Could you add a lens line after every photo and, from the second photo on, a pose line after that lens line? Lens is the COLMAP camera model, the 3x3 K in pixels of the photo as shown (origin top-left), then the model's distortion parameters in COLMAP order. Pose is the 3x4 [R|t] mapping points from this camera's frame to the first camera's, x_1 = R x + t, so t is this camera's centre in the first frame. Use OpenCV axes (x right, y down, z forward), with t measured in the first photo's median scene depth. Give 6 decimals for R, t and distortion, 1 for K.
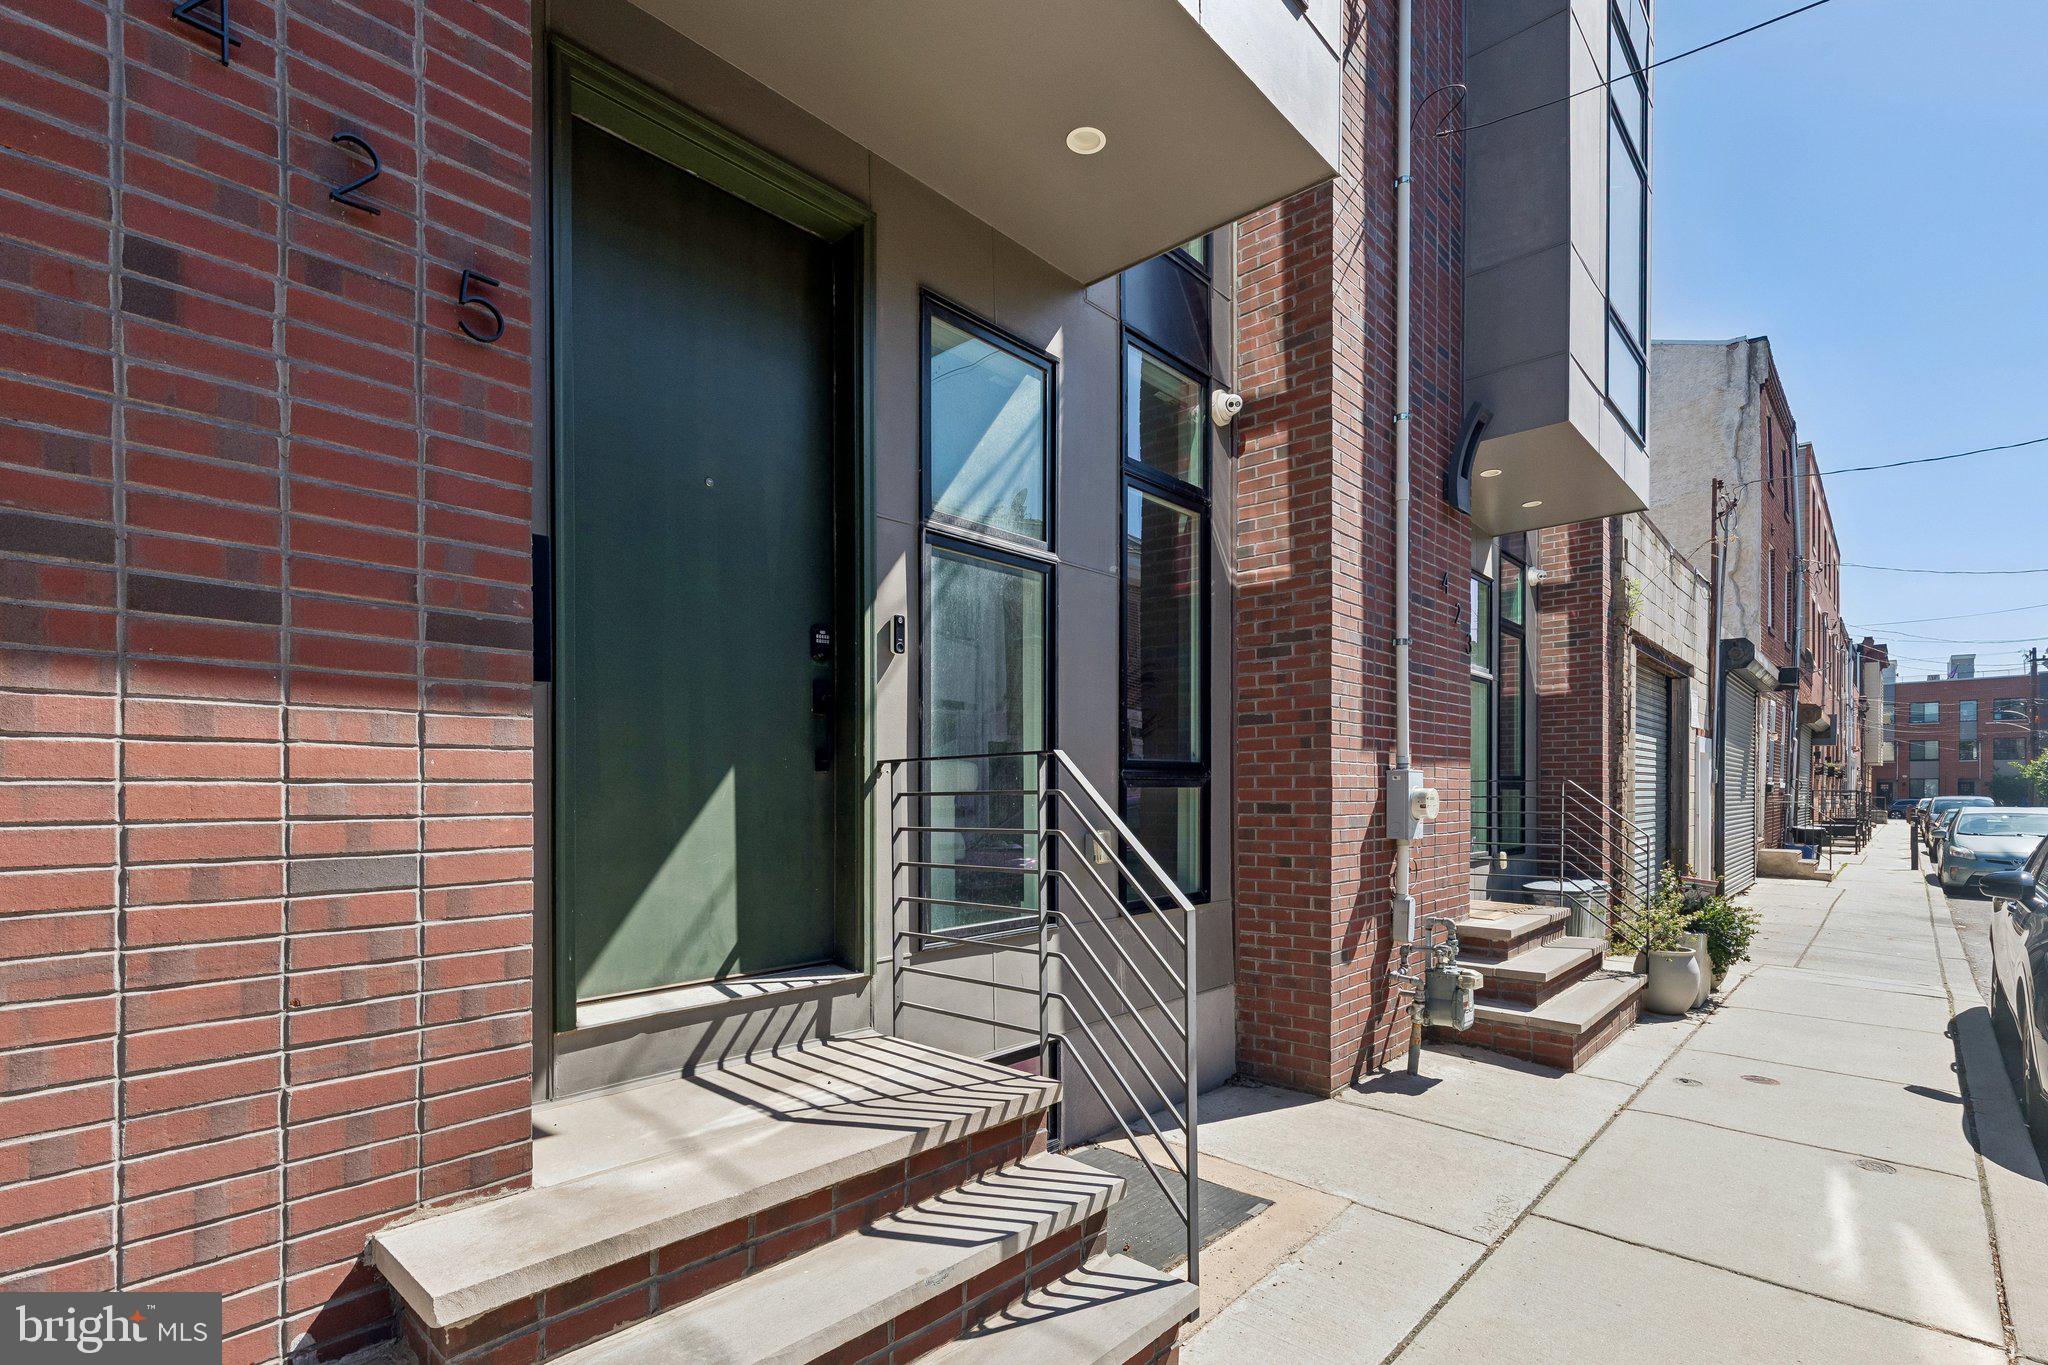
lens RADIAL K [[971.5, 0, 1021.0], [0, 971.5, 769.5], [0, 0, 1]] dist [0.002362, 0.000461]
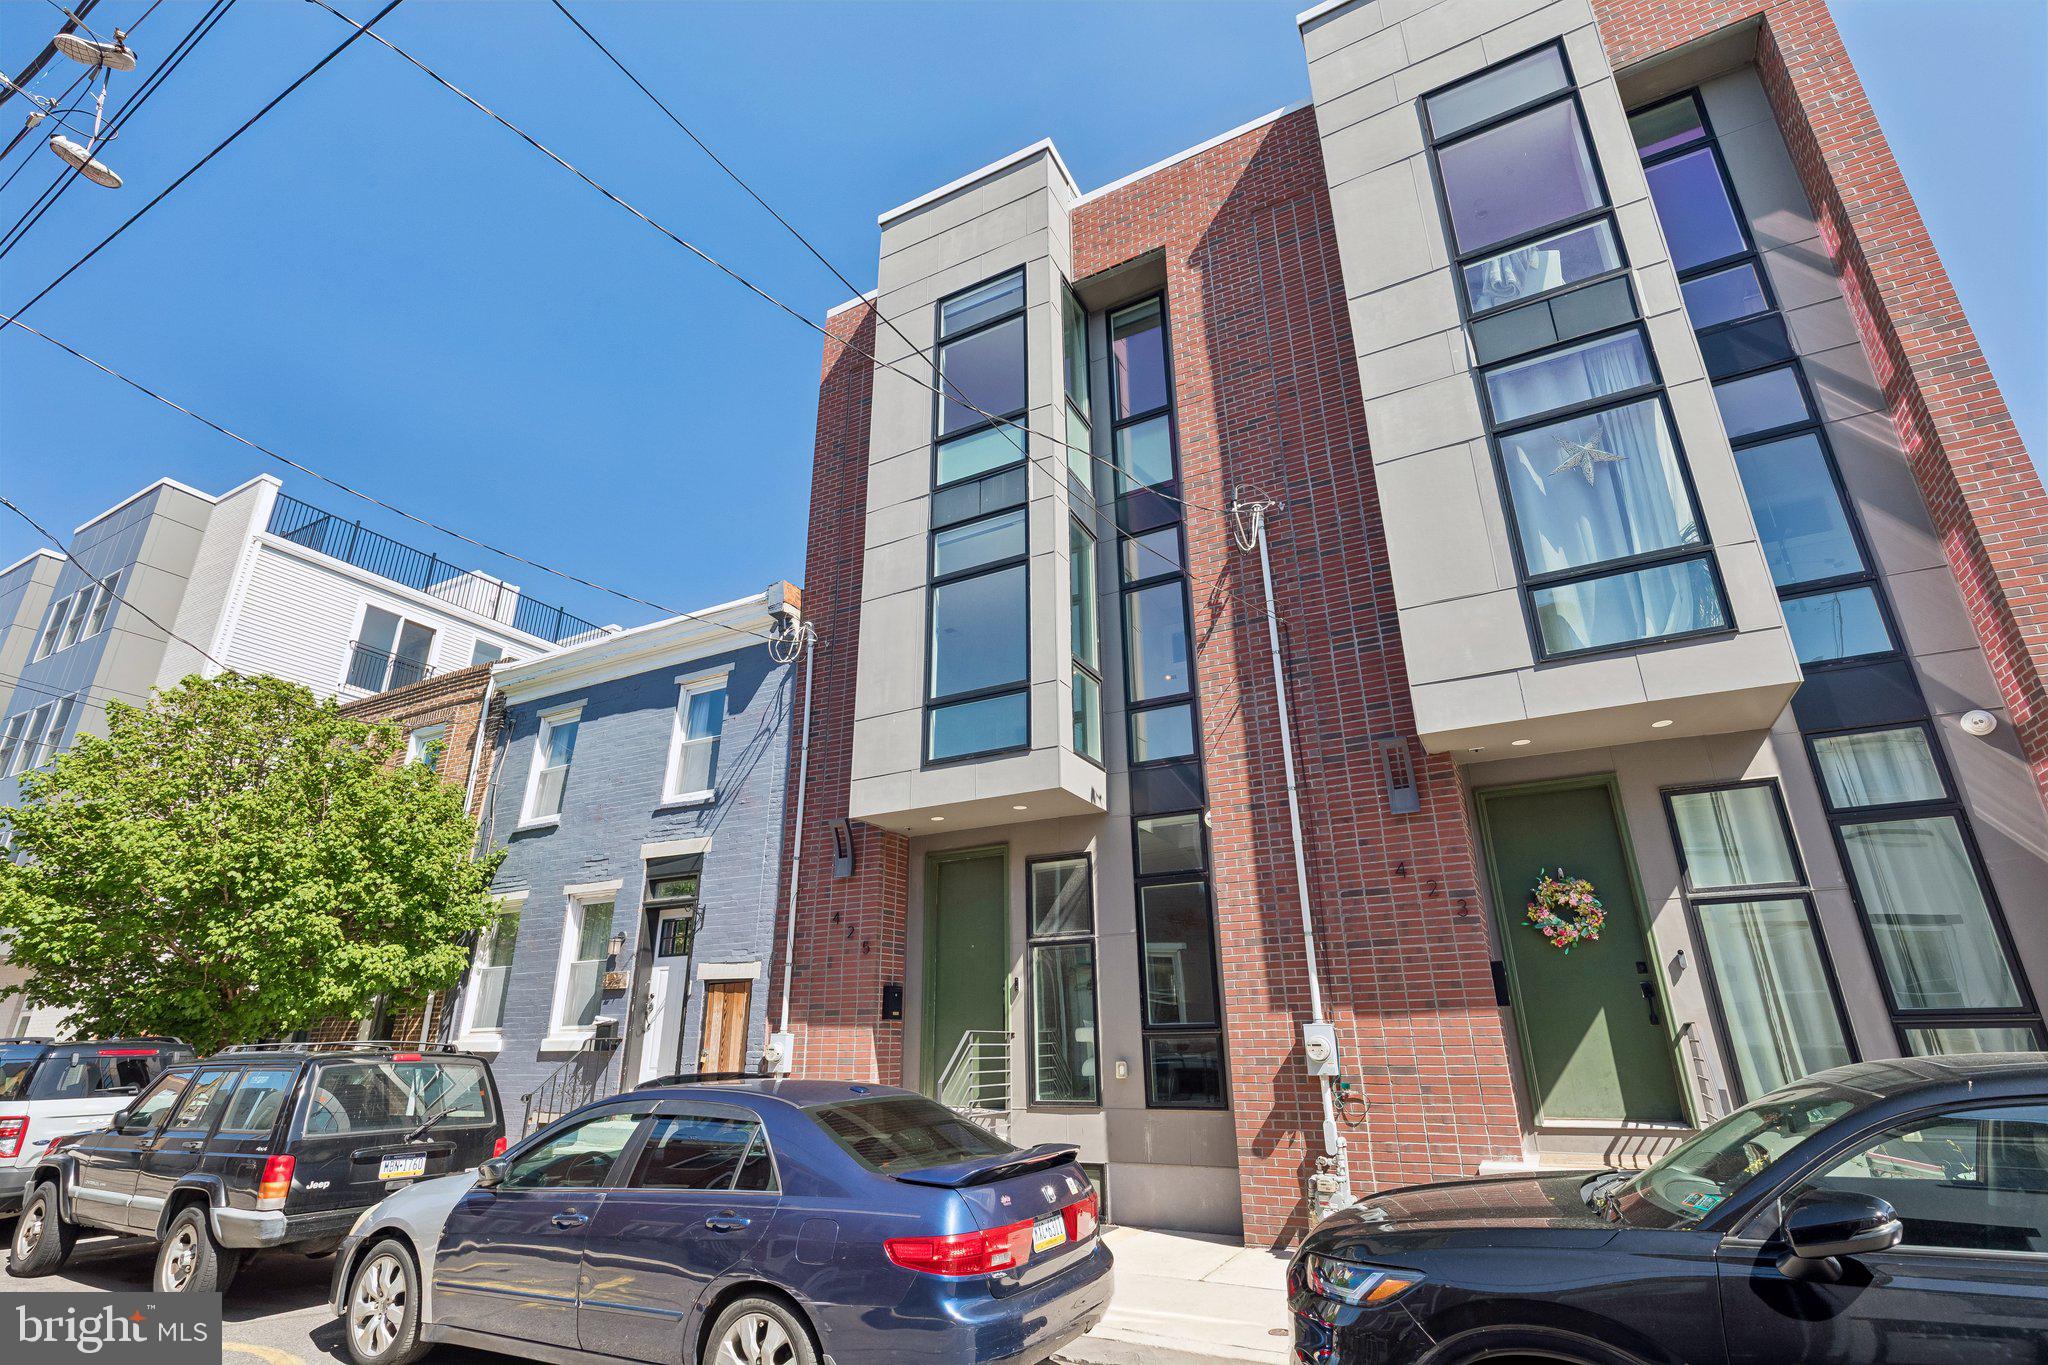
lens RADIAL K [[918.3, 0, 1014.1], [0, 918.3, 689.8], [0, 0, 1]] dist [0.000915, -0.001517]
pose [[0.236388, -0.356305, -0.903973, 2.657278], [0.029861, 0.932565, -0.359766, 0.023886], [0.971200, 0.058051, 0.231087, 0.310397]]
